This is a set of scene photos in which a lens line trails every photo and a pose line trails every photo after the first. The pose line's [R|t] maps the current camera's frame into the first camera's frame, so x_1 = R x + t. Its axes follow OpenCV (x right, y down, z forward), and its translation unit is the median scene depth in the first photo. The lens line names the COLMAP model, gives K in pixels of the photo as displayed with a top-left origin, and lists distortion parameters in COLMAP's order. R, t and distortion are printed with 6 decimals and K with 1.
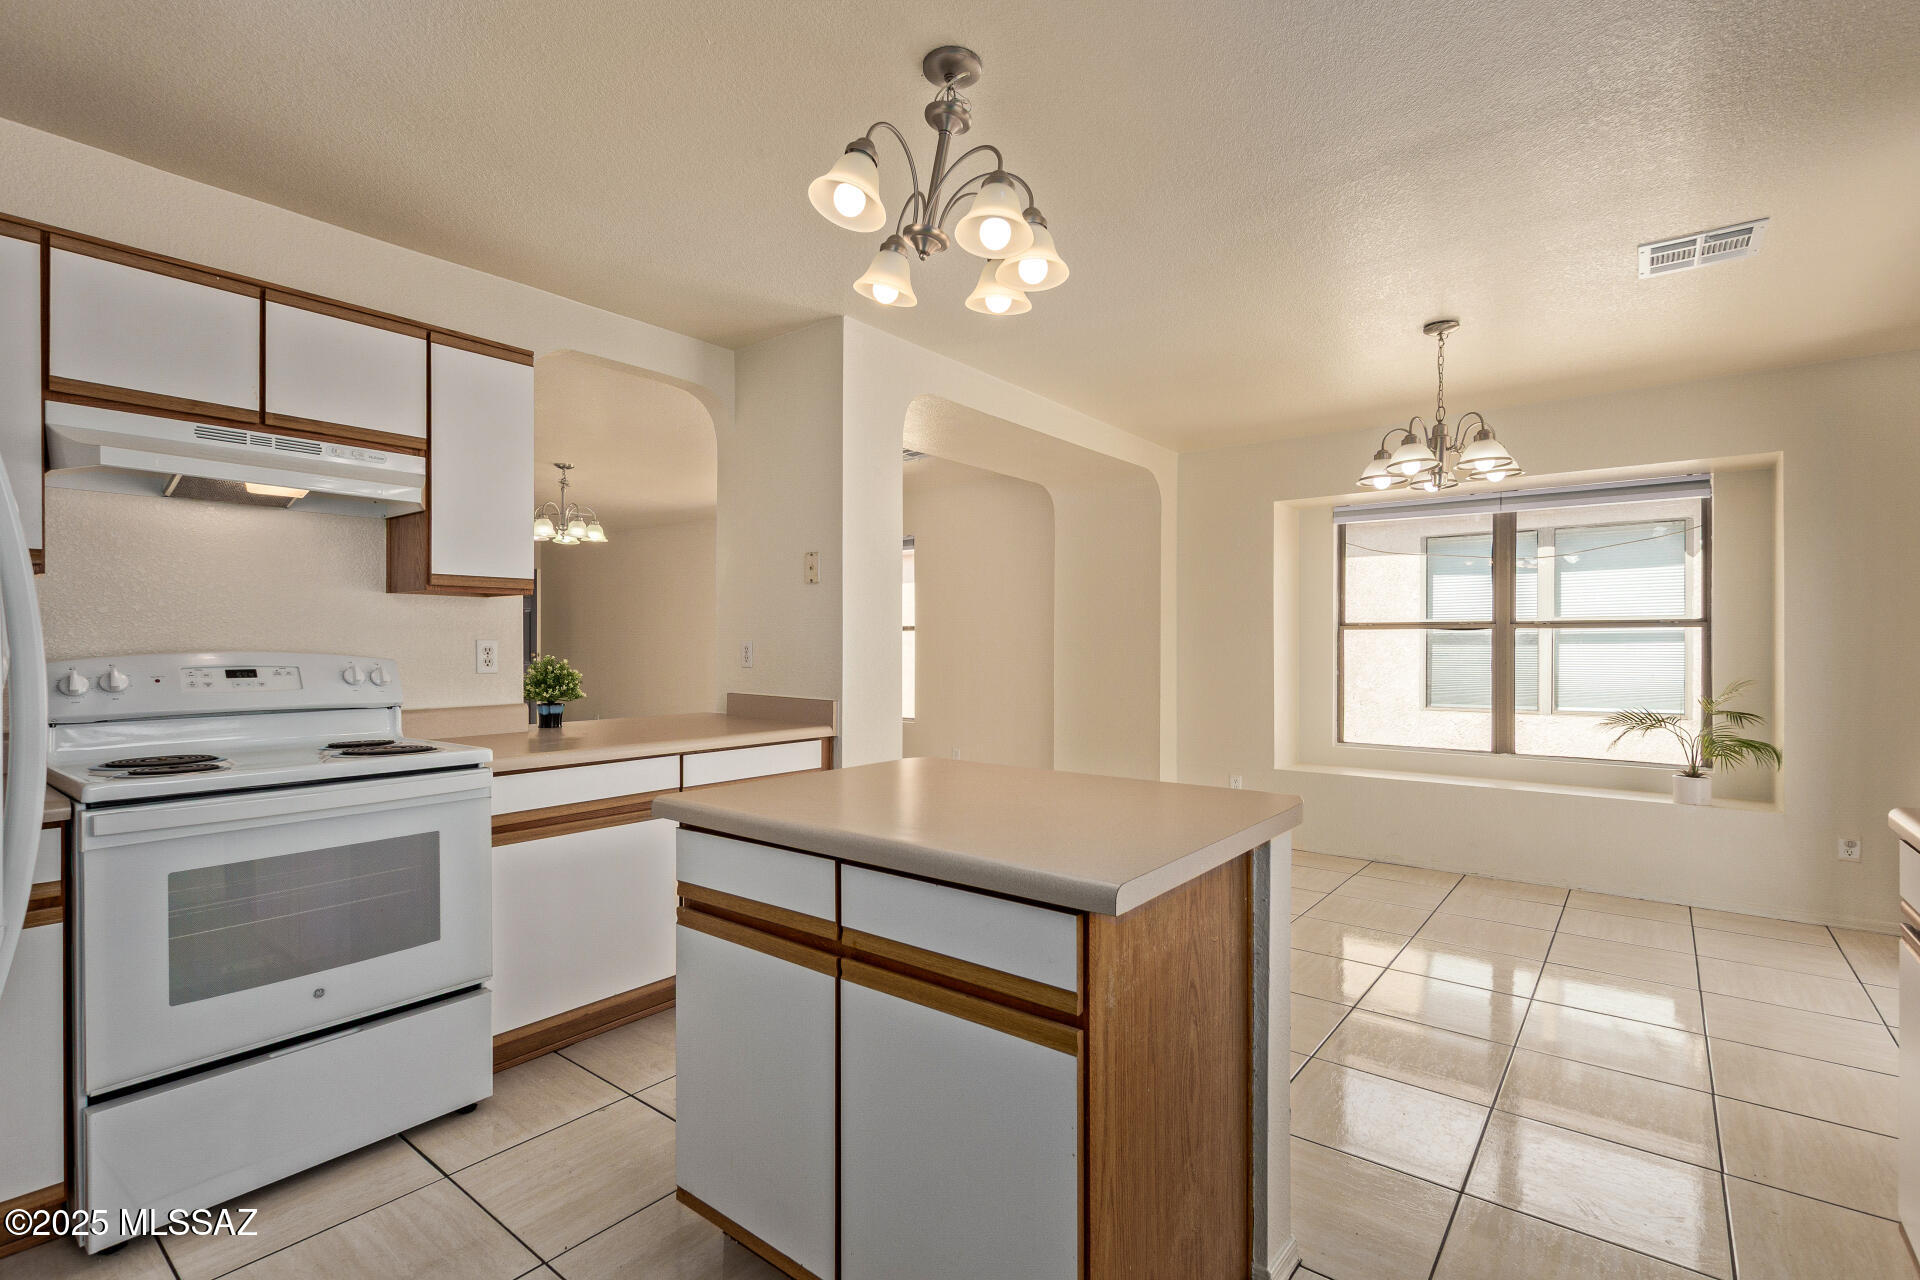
lens RADIAL K [[882.2, 0, 960.9], [0, 882.2, 642.8], [0, 0, 1]] dist [0.010305, -0.004355]
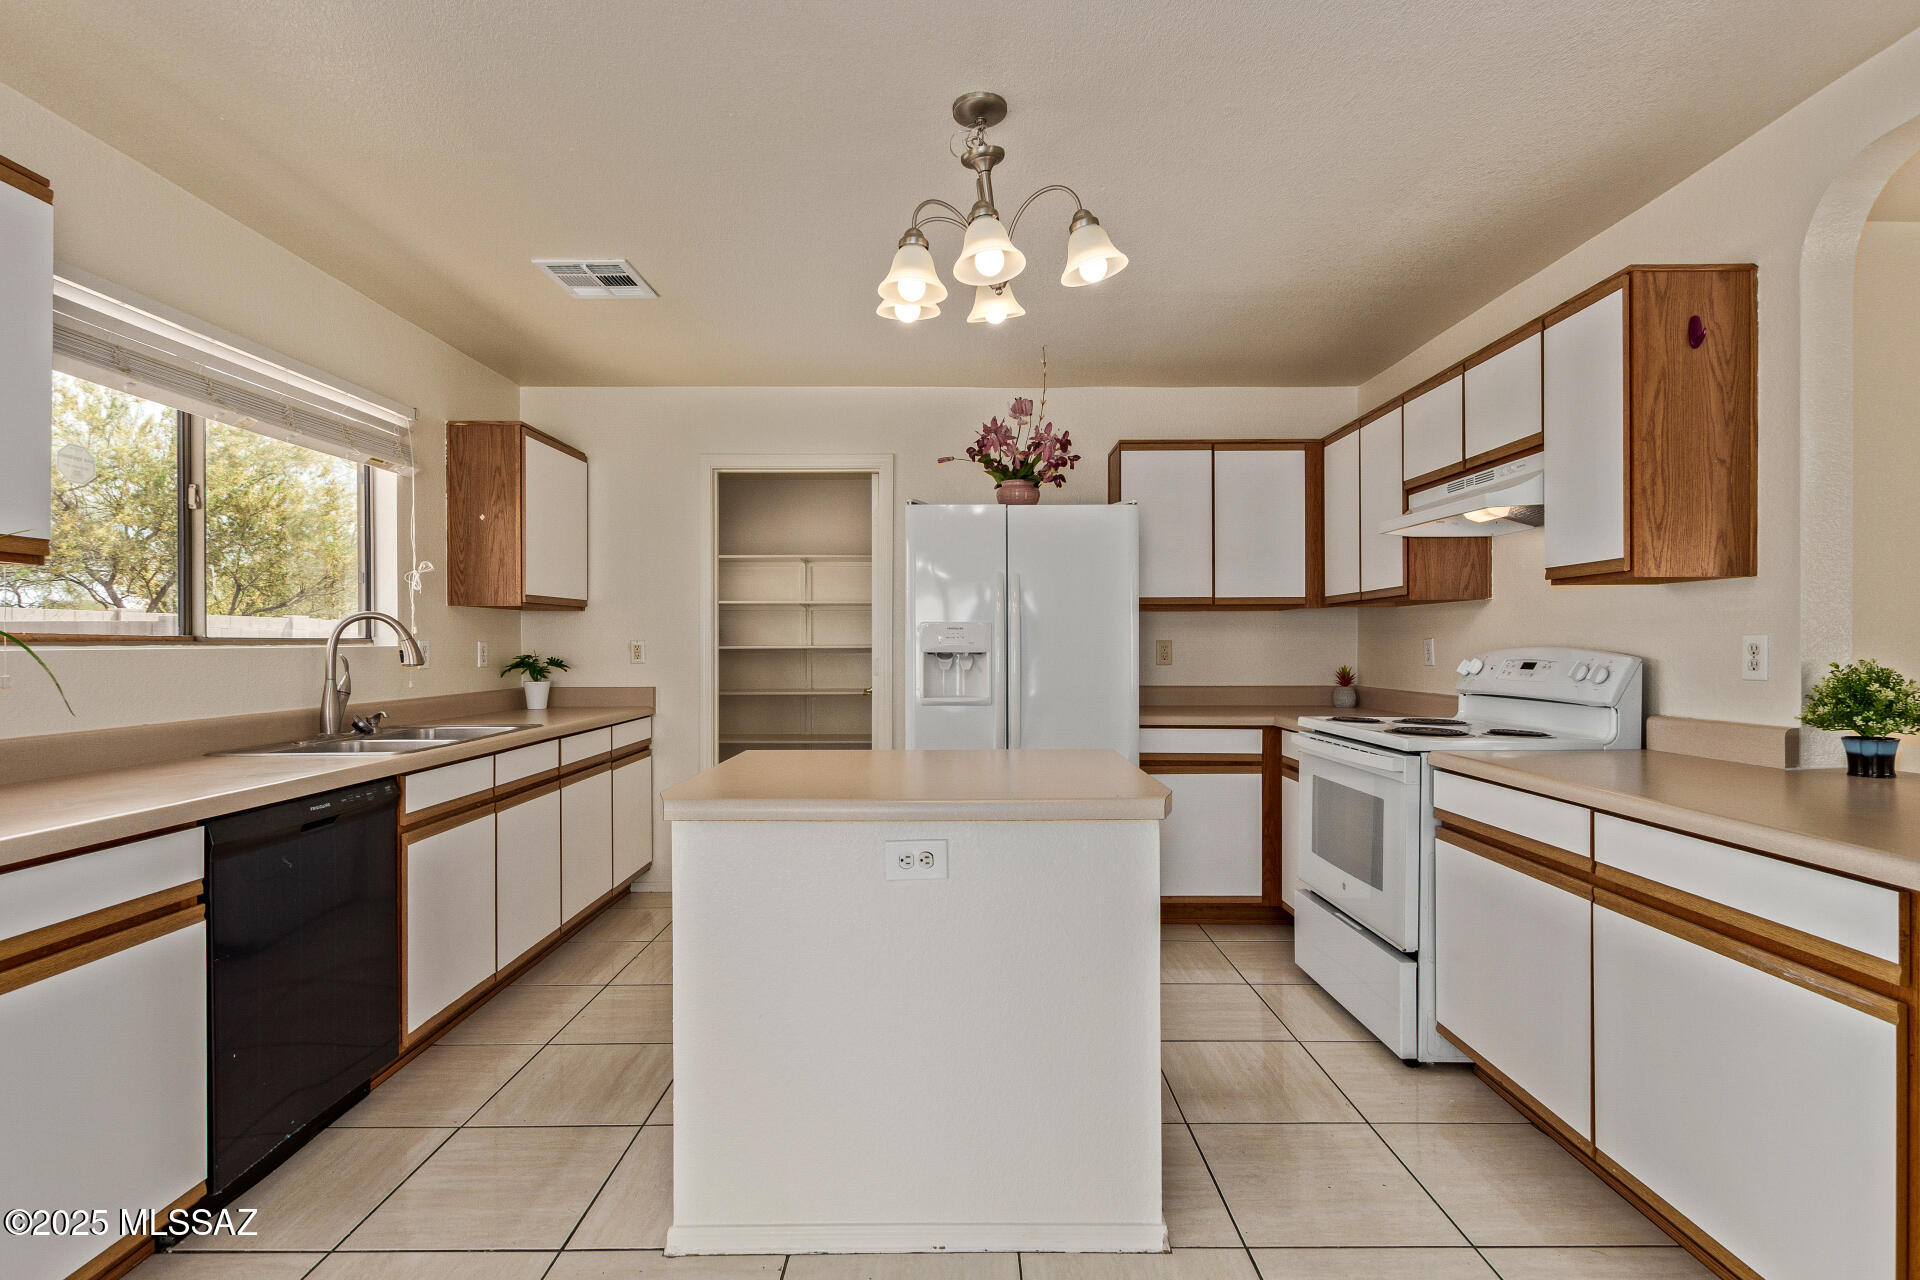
lens RADIAL K [[882.2, 0, 961.7], [0, 882.2, 647.6], [0, 0, 1]] dist [0.010305, -0.004355]
pose [[-0.785755, 0.003246, -0.618530, 0.276373], [0.002247, 0.999995, 0.002392, 0.002622], [0.618534, 0.000490, -0.785758, 0.751023]]
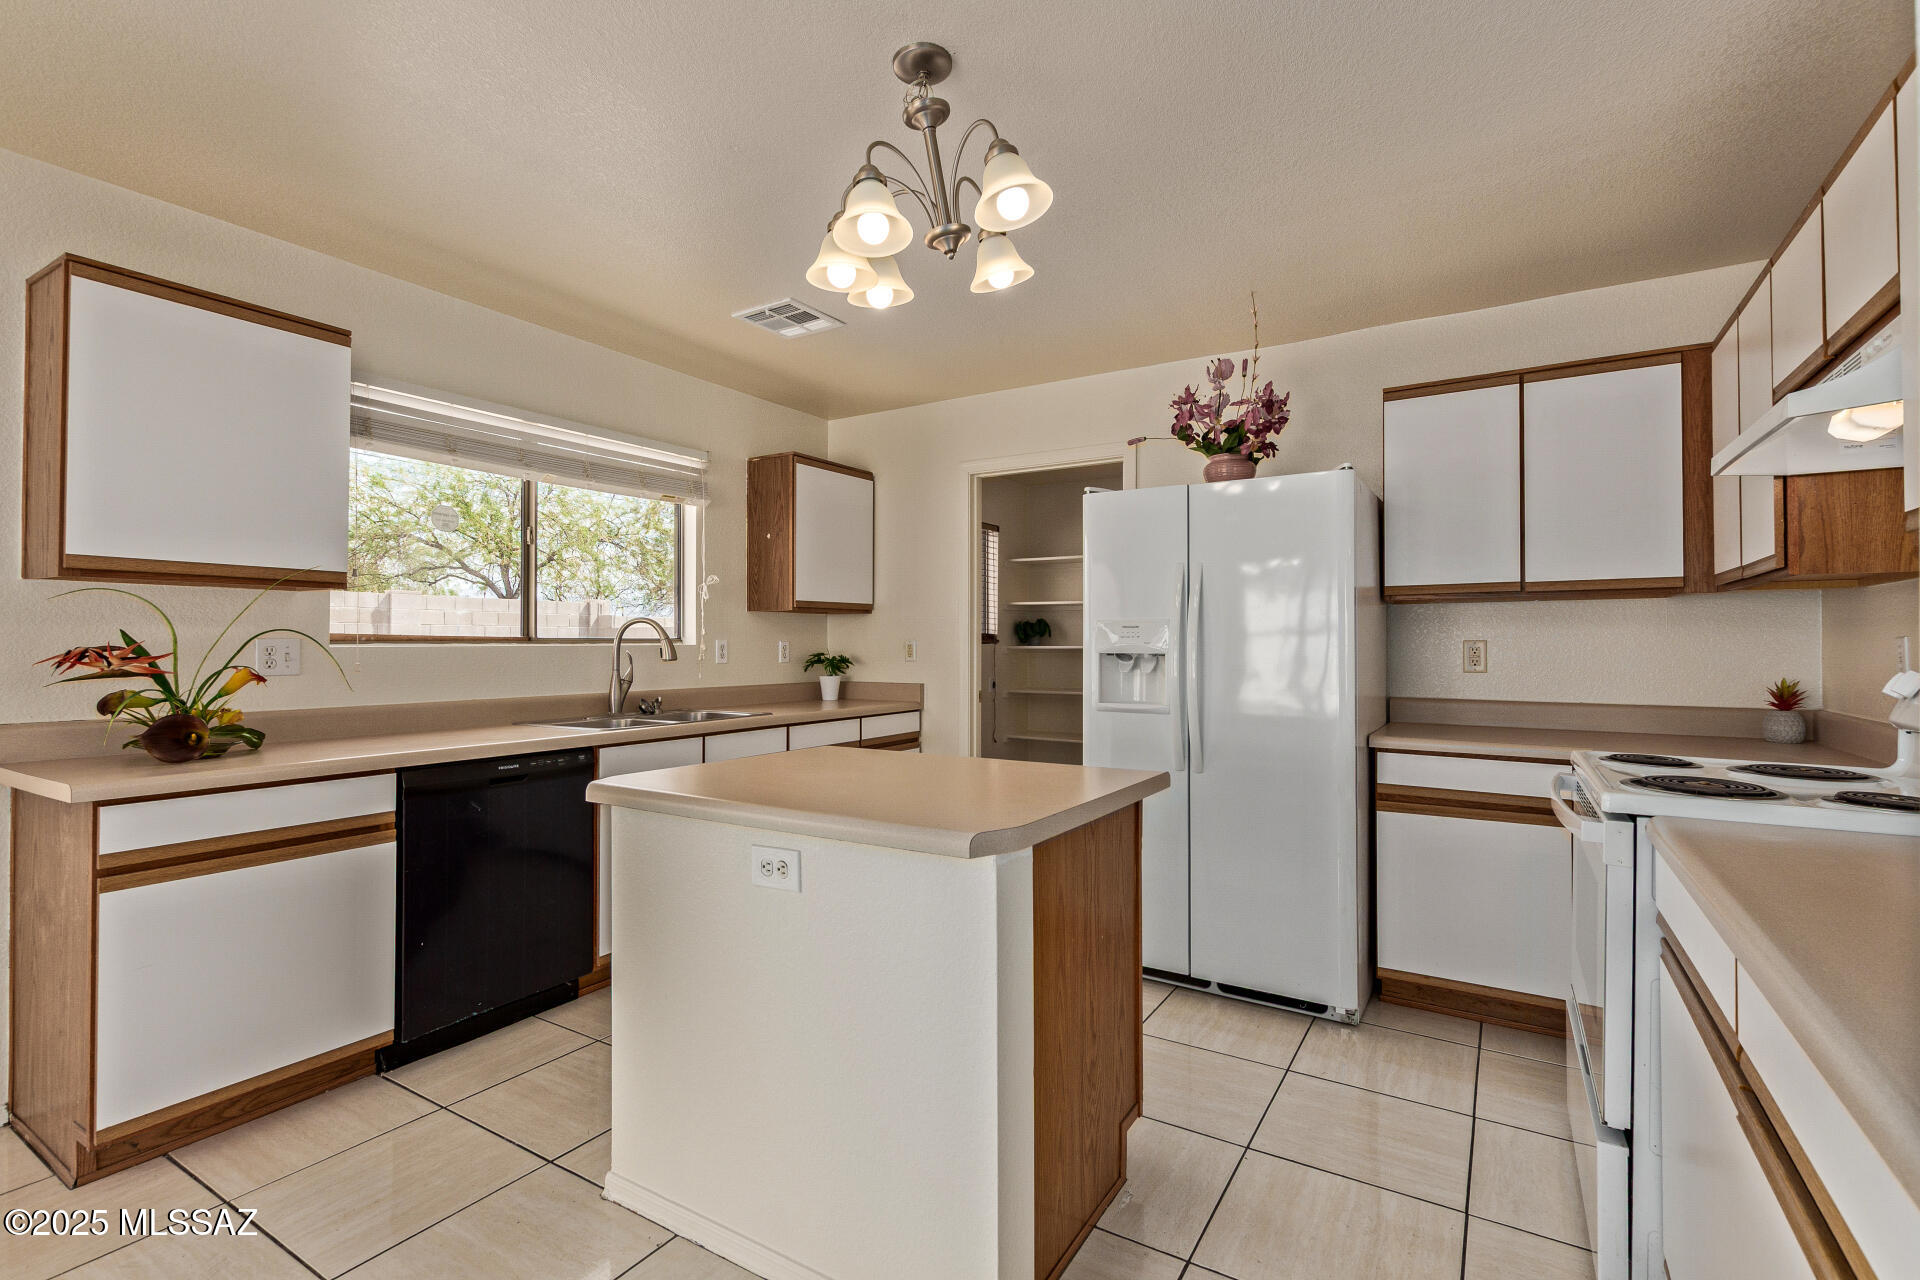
lens RADIAL K [[882.2, 0, 963.1], [0, 882.2, 633.0], [0, 0, 1]] dist [0.010305, -0.004355]
pose [[-0.993973, -0.003372, -0.109570, 0.020636], [-0.001769, 0.999890, -0.014727, 0.002882], [0.109607, -0.014444, -0.993870, 0.813729]]
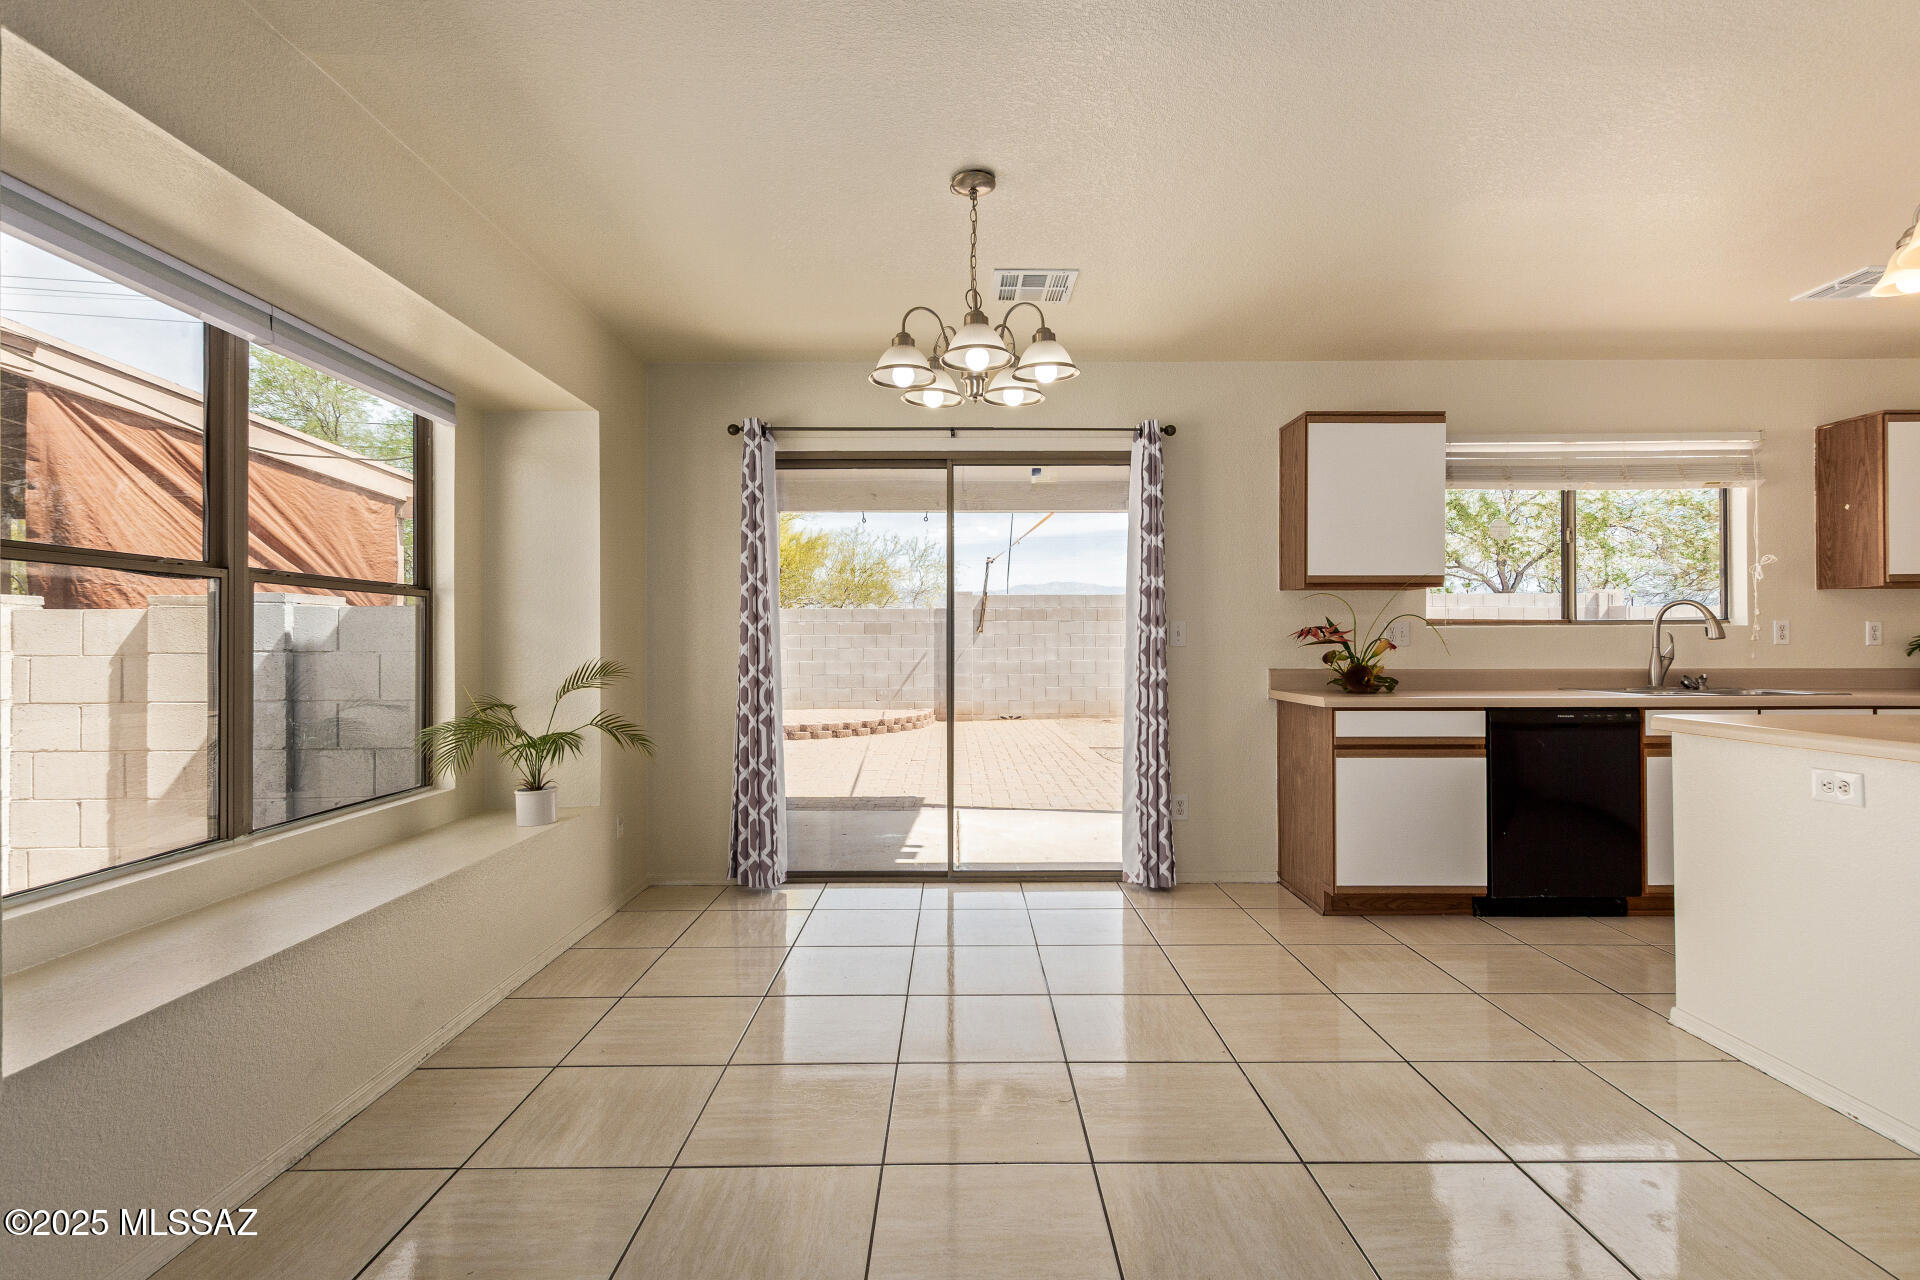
lens RADIAL K [[882.2, 0, 961.3], [0, 882.2, 641.0], [0, 0, 1]] dist [0.010305, -0.004355]
pose [[-0.617644, 0.002463, 0.786454, -0.024232], [0.000173, 0.999995, -0.002995, 0.020605], [-0.786457, -0.001714, -0.617642, 1.081455]]
